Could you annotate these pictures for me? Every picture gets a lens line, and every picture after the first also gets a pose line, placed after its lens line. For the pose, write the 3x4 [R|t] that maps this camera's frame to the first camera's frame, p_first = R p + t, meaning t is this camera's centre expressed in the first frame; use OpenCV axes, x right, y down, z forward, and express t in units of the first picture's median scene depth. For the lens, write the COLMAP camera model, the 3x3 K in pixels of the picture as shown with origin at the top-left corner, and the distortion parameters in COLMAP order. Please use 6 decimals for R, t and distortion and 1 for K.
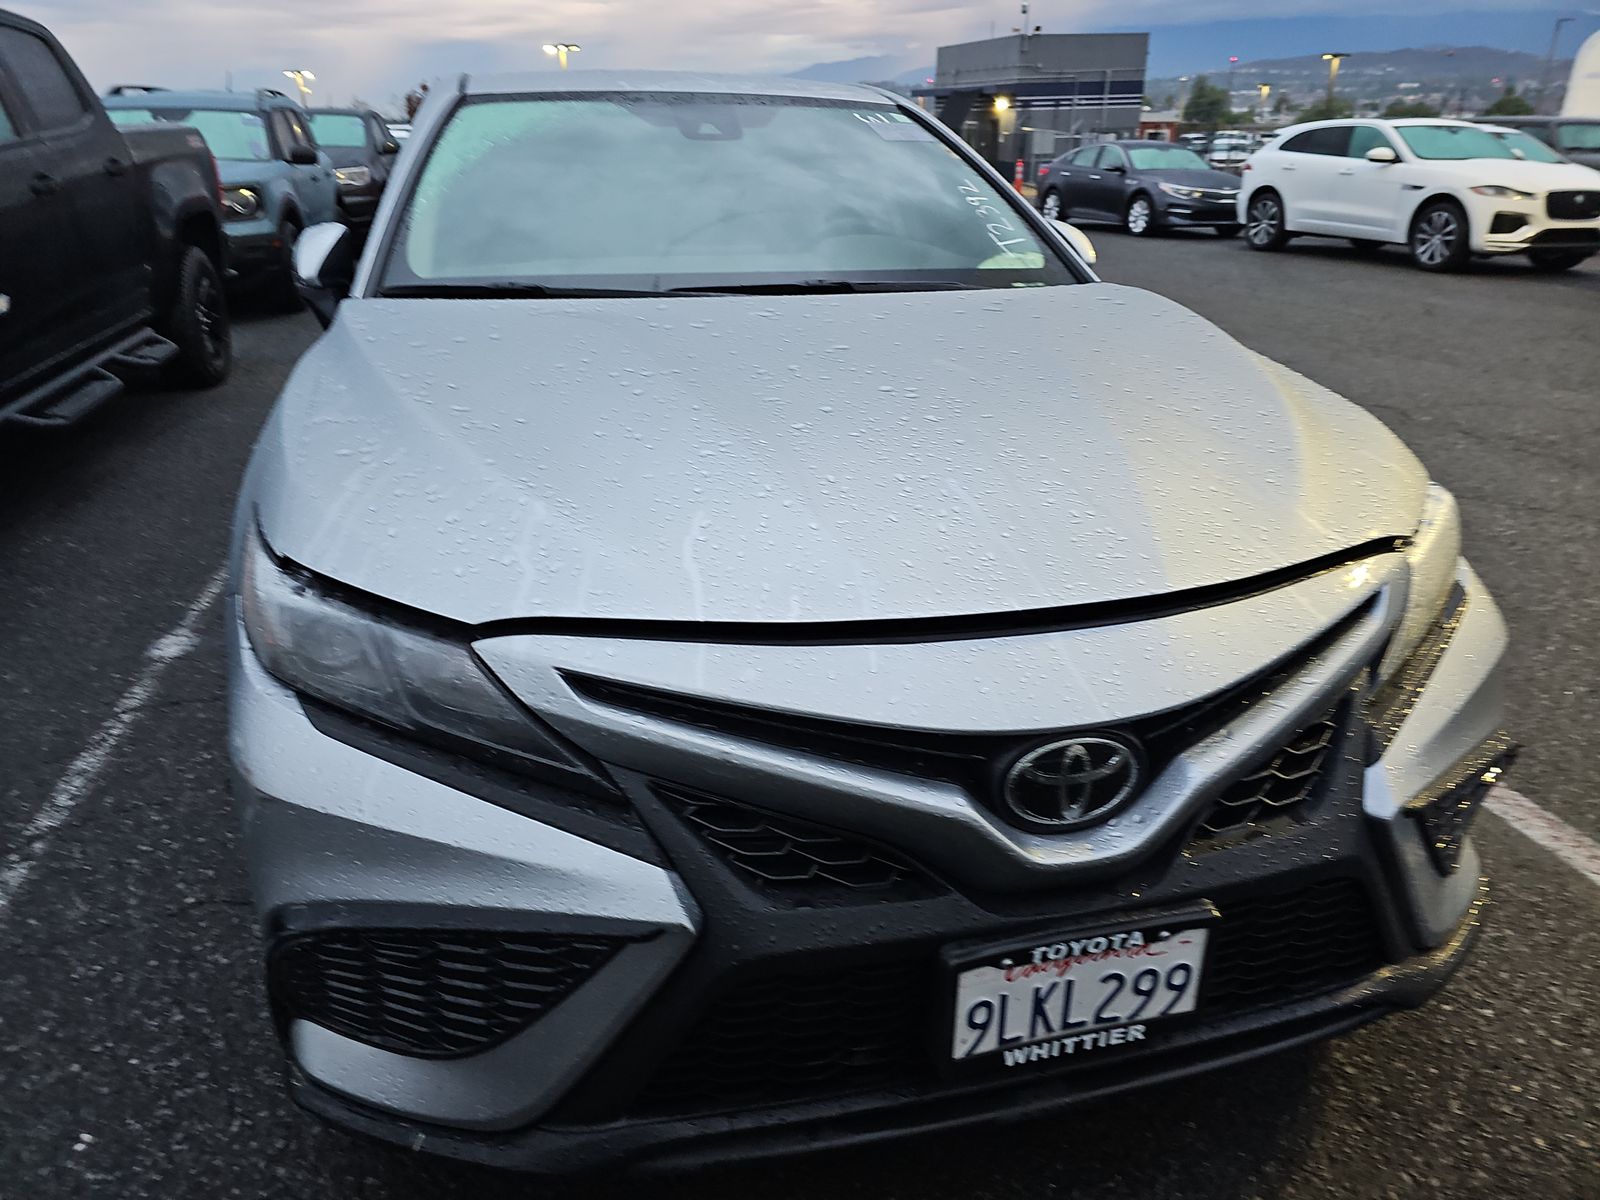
lens RADIAL K [[1149.1, 0, 799.2], [0, 1149.1, 521.0], [0, 0, 1]] dist [0.045229, -0.067346]
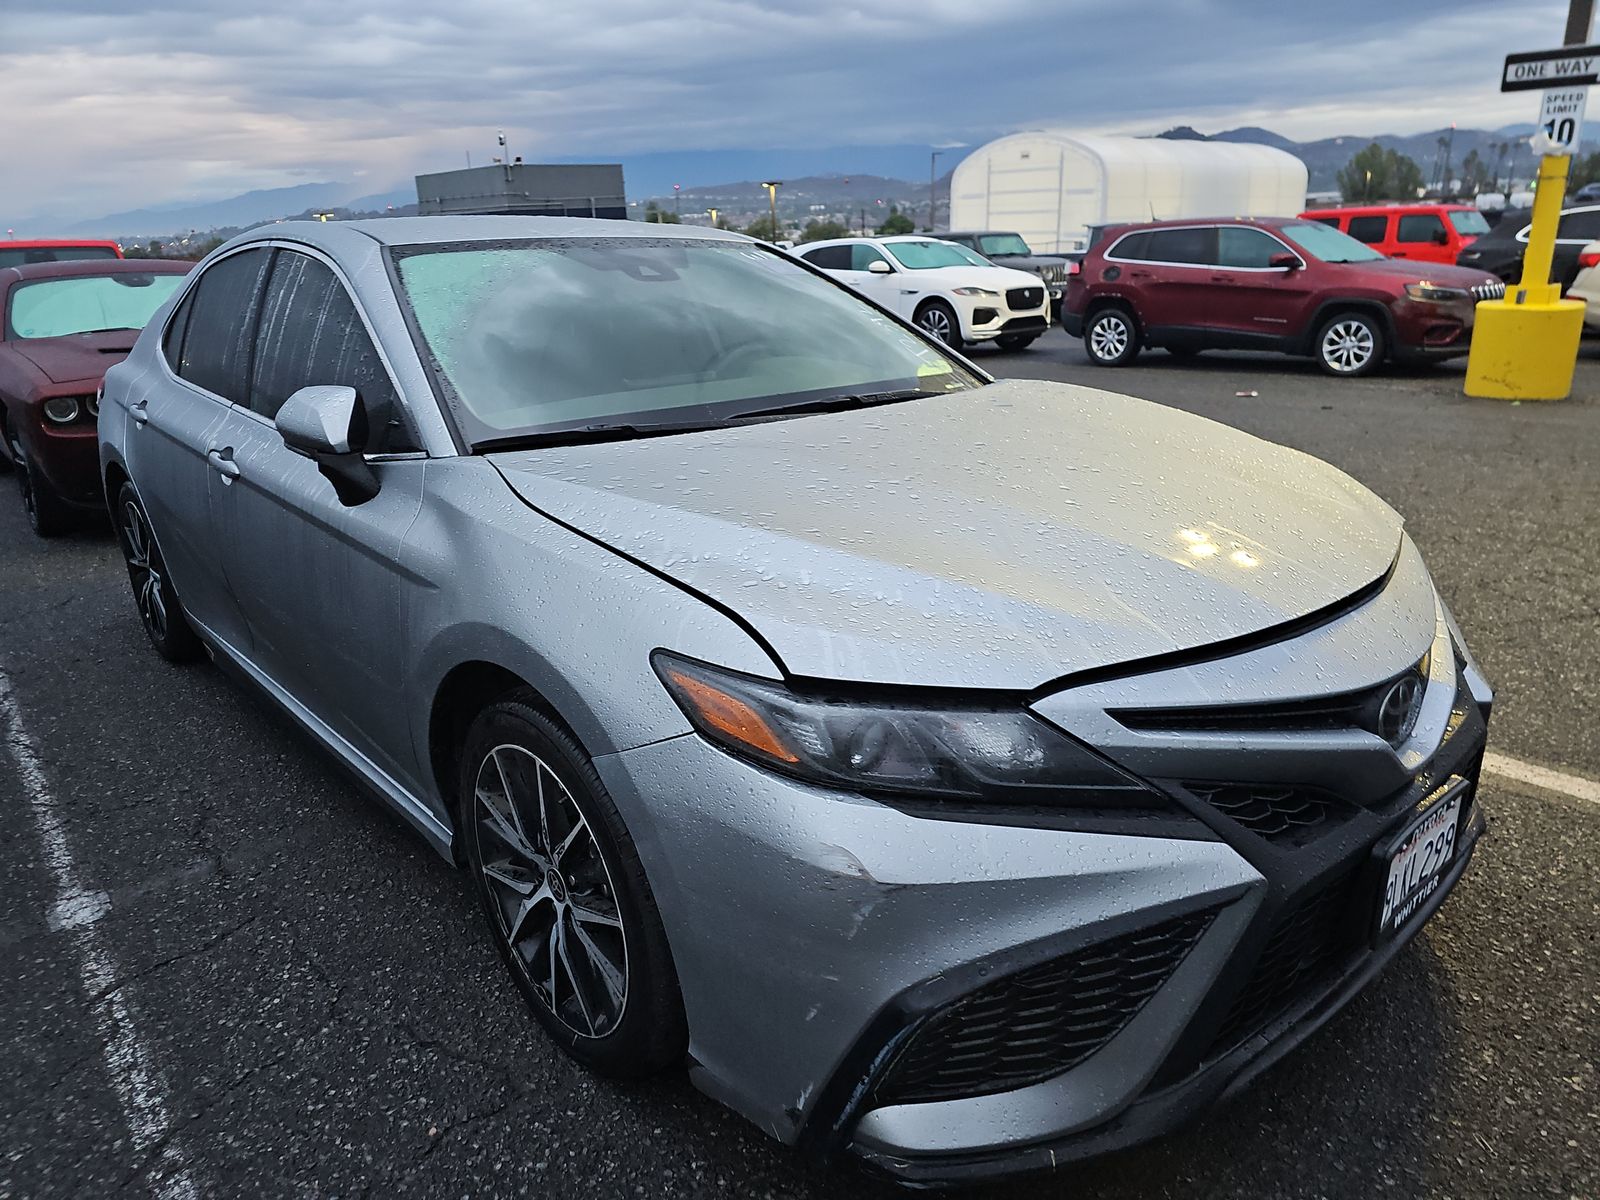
lens RADIAL K [[1148.1, 0, 794.9], [0, 1148.1, 542.3], [0, 0, 1]] dist [0.061491, -0.073684]
pose [[0.877403, -0.147660, 0.456466, -0.173499], [0.183074, 0.982508, -0.034073, -0.010893], [-0.443451, 0.113463, 0.889088, 0.006219]]
